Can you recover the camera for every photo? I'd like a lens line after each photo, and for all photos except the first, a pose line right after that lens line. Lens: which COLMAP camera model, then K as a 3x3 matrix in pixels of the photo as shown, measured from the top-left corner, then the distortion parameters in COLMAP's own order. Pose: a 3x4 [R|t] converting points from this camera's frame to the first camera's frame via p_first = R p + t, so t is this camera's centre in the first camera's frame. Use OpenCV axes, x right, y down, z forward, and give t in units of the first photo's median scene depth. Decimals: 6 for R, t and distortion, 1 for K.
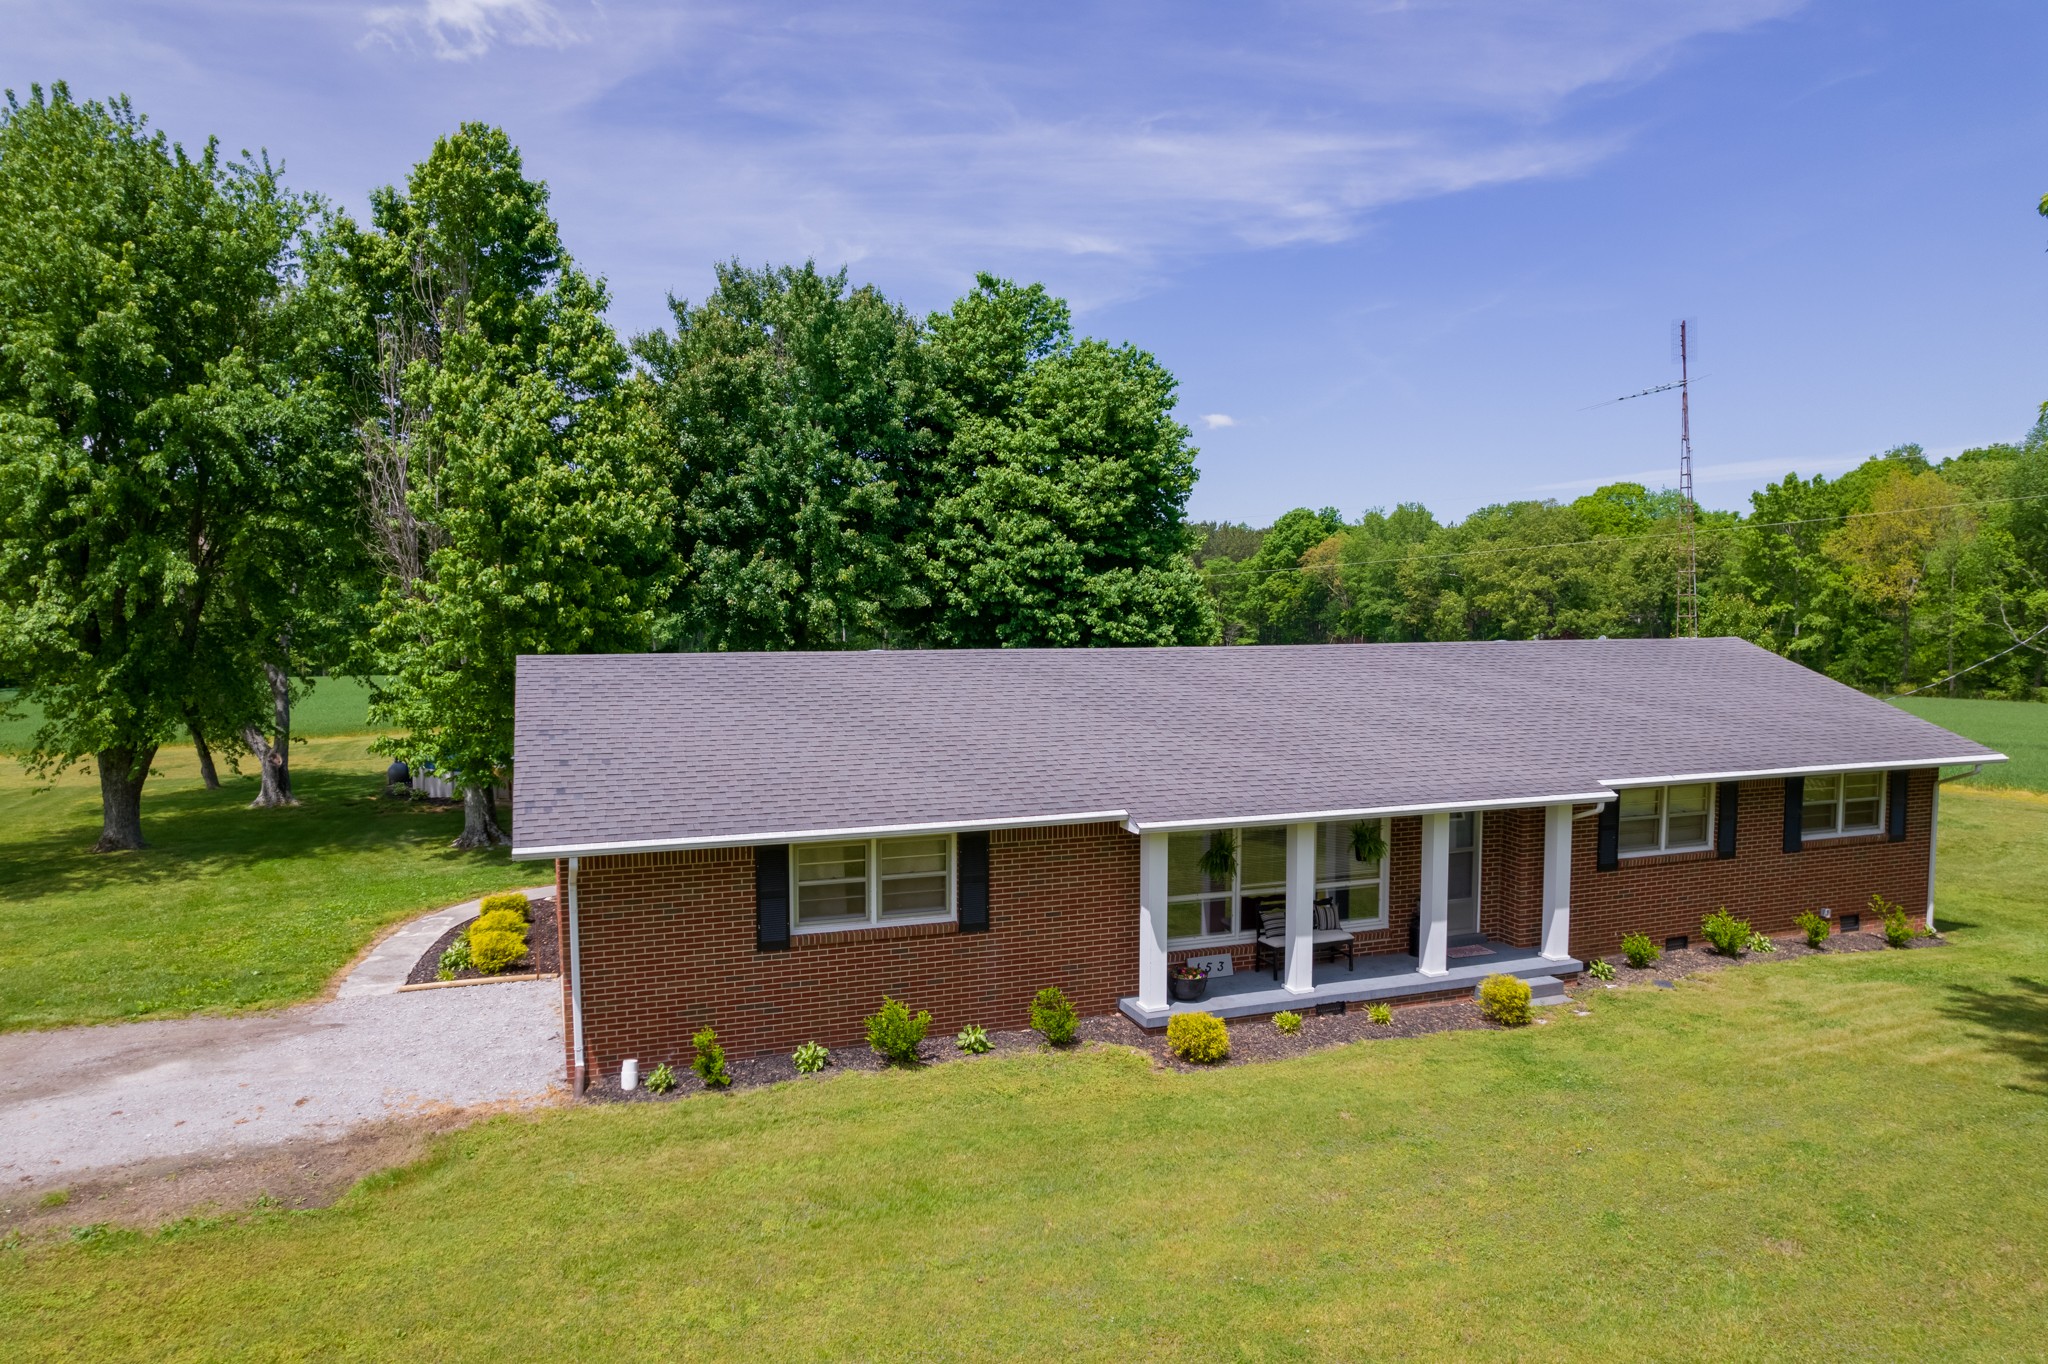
lens RADIAL K [[1373.4, 0, 1024.0], [0, 1373.4, 682.0], [0, 0, 1]] dist [-0.076376, 0.077225]
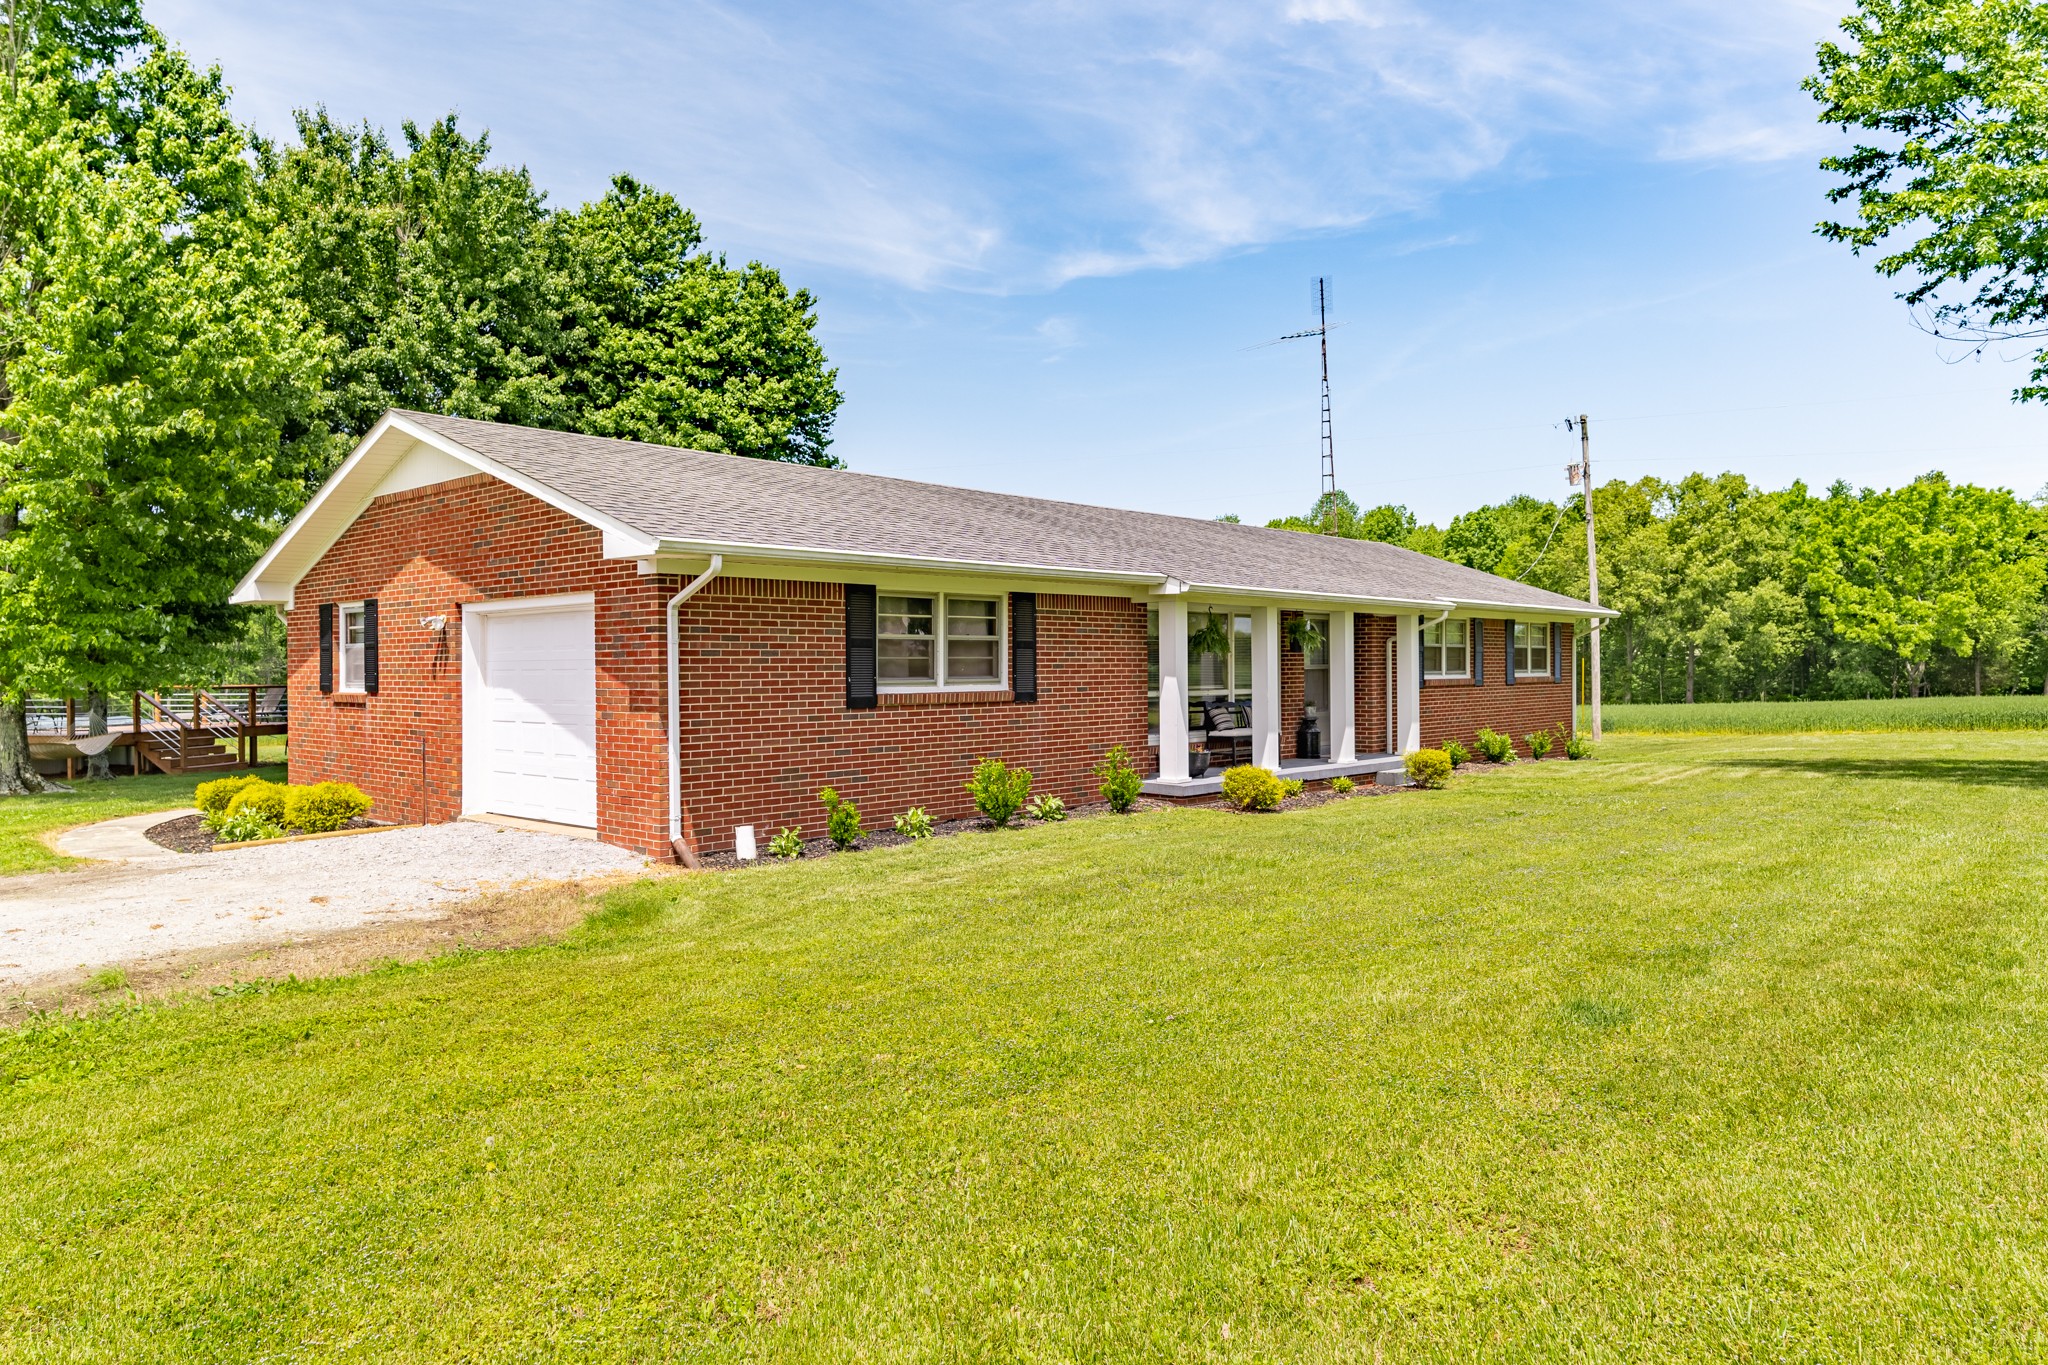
lens RADIAL K [[1387.3, 0, 1026.7], [0, 1387.3, 684.5], [0, 0, 1]] dist [-0.075329, 0.079702]
pose [[0.880660, -0.010302, 0.473637, -0.285182], [0.042838, 0.997400, -0.057957, 0.133586], [-0.471809, 0.071331, 0.878811, 0.104414]]
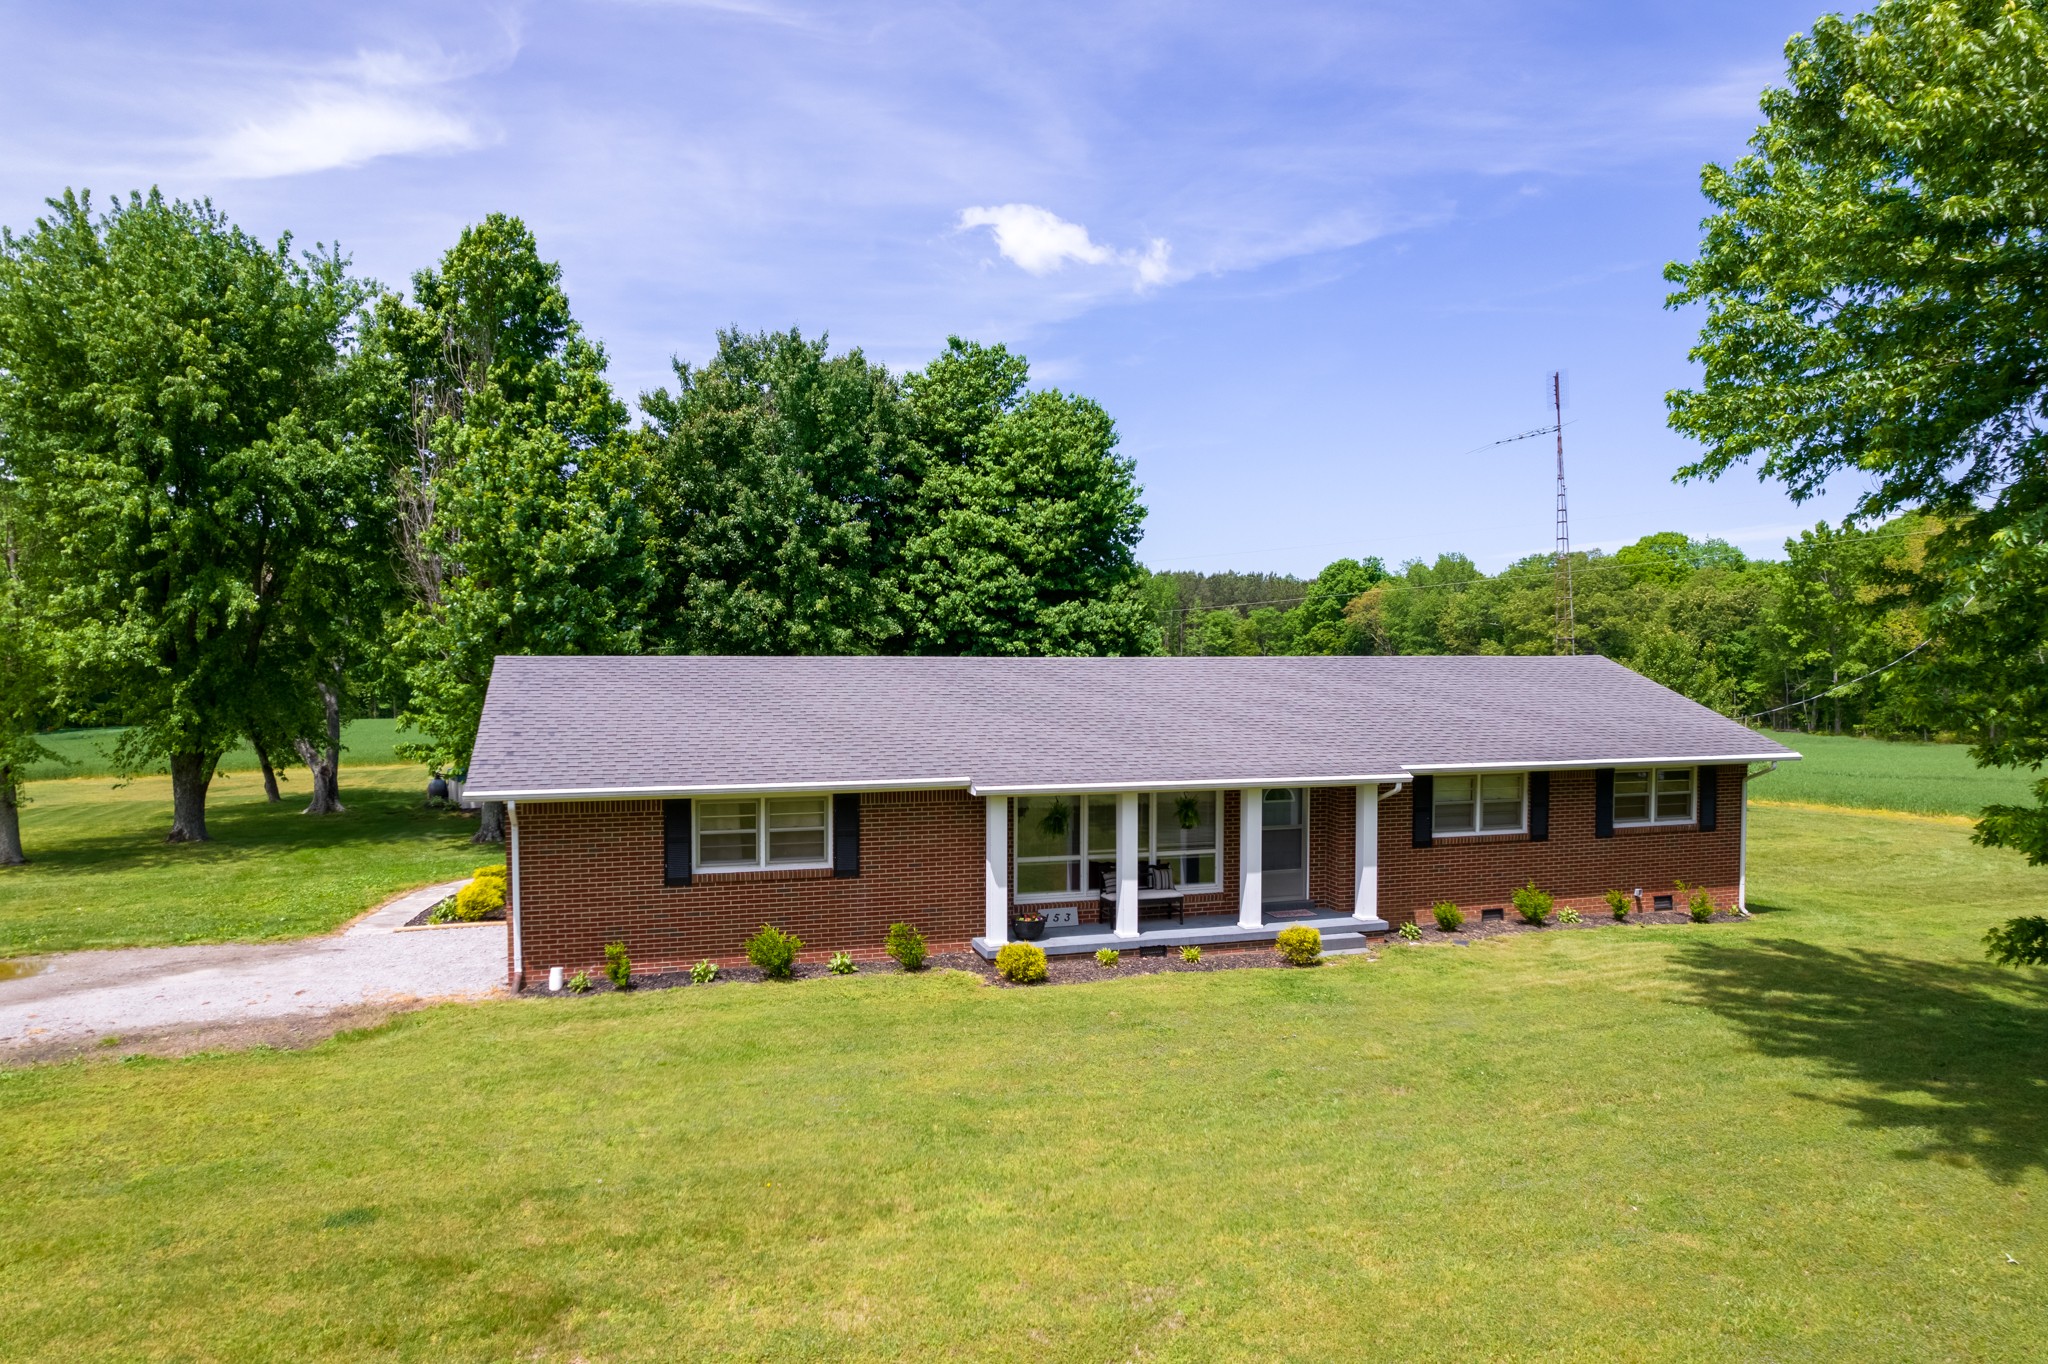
lens RADIAL K [[1387.3, 0, 1026.7], [0, 1387.3, 684.0], [0, 0, 1]] dist [-0.075329, 0.079702]
pose [[0.998572, 0.003226, -0.053323, 0.112238], [-0.005350, 0.999196, -0.039730, 0.035031], [0.053152, 0.039959, 0.997787, -0.134533]]
